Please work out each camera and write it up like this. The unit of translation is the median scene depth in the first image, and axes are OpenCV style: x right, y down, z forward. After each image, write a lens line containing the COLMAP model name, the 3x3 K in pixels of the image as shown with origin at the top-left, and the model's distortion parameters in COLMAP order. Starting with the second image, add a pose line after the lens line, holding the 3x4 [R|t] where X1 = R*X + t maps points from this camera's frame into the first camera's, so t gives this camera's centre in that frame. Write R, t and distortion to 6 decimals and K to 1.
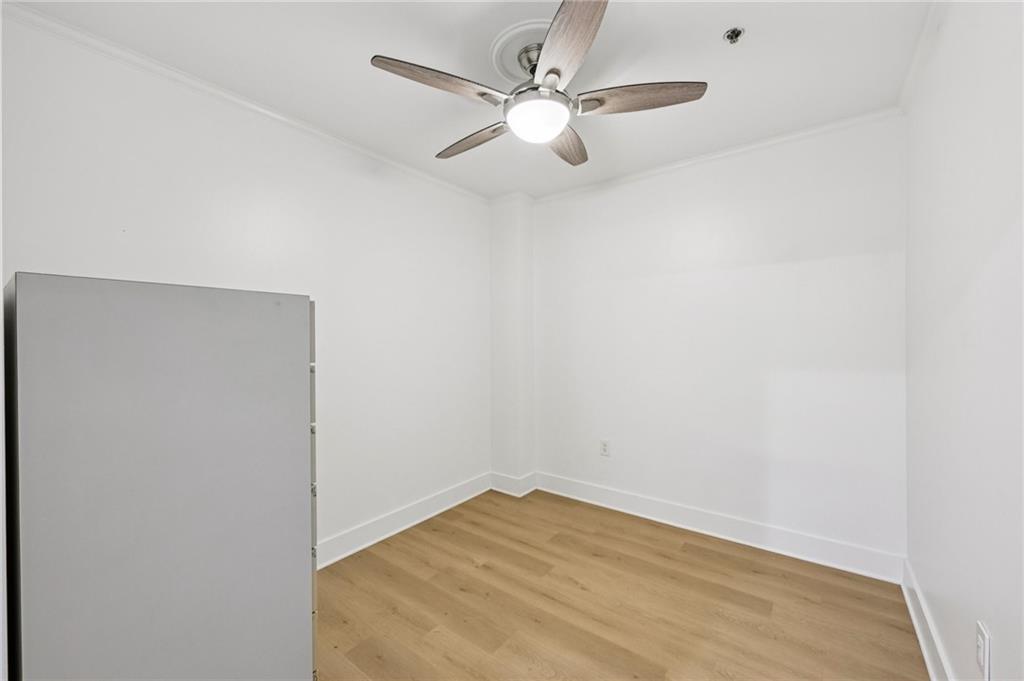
lens RADIAL K [[413.4, 0, 509.1], [0, 413.4, 342.1], [0, 0, 1]] dist [0.001695, 0.000287]
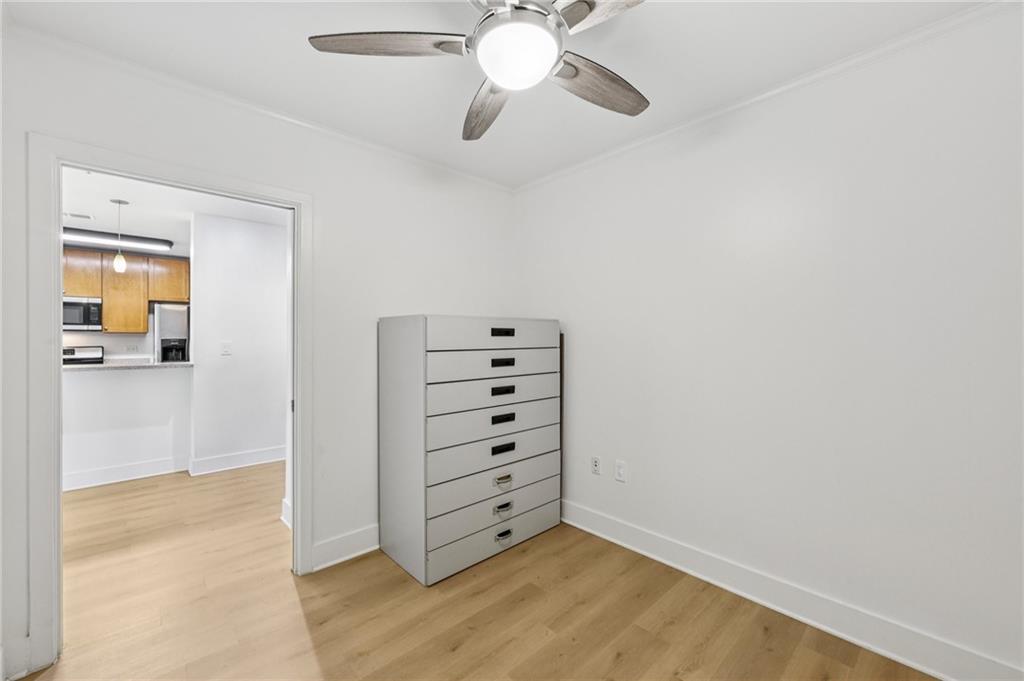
lens RADIAL K [[413.4, 0, 509.1], [0, 413.4, 342.1], [0, 0, 1]] dist [0.001695, 0.000287]
pose [[-0.181678, 0.011859, -0.983287, 0.650144], [-0.005934, 0.999896, 0.013156, -0.006300], [0.983340, 0.008225, -0.181588, 0.872235]]
